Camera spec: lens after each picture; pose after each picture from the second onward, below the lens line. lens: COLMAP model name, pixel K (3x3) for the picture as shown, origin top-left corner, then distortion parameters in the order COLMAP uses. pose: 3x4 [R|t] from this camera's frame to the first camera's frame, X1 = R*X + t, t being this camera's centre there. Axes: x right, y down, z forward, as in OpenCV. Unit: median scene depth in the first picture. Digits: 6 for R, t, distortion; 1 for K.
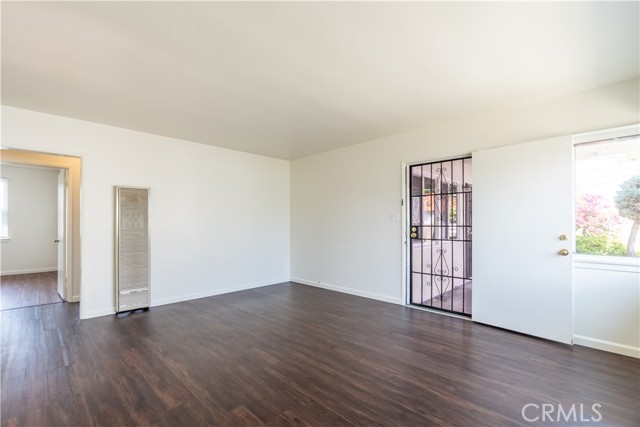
lens RADIAL K [[287.1, 0, 314.9], [0, 287.1, 219.0], [0, 0, 1]] dist [0.001353, 0.001192]
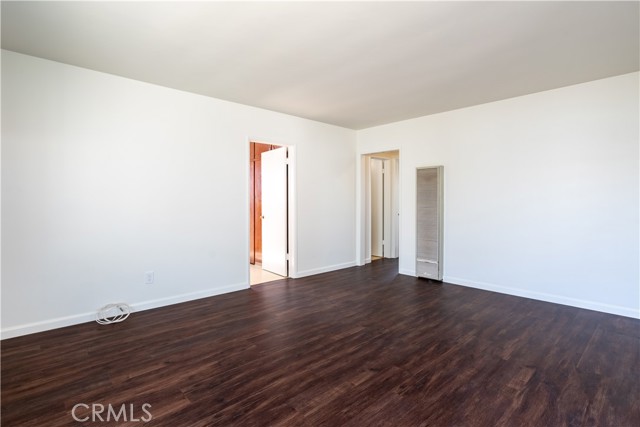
lens RADIAL K [[314.7, 0, 315.6], [0, 314.7, 209.9], [0, 0, 1]] dist [-0.006619, 0.001250]
pose [[-0.030369, 0.031294, -0.999049, 0.846927], [0.015096, 0.999410, 0.030846, 0.011210], [0.999425, -0.014145, -0.030824, 0.868502]]
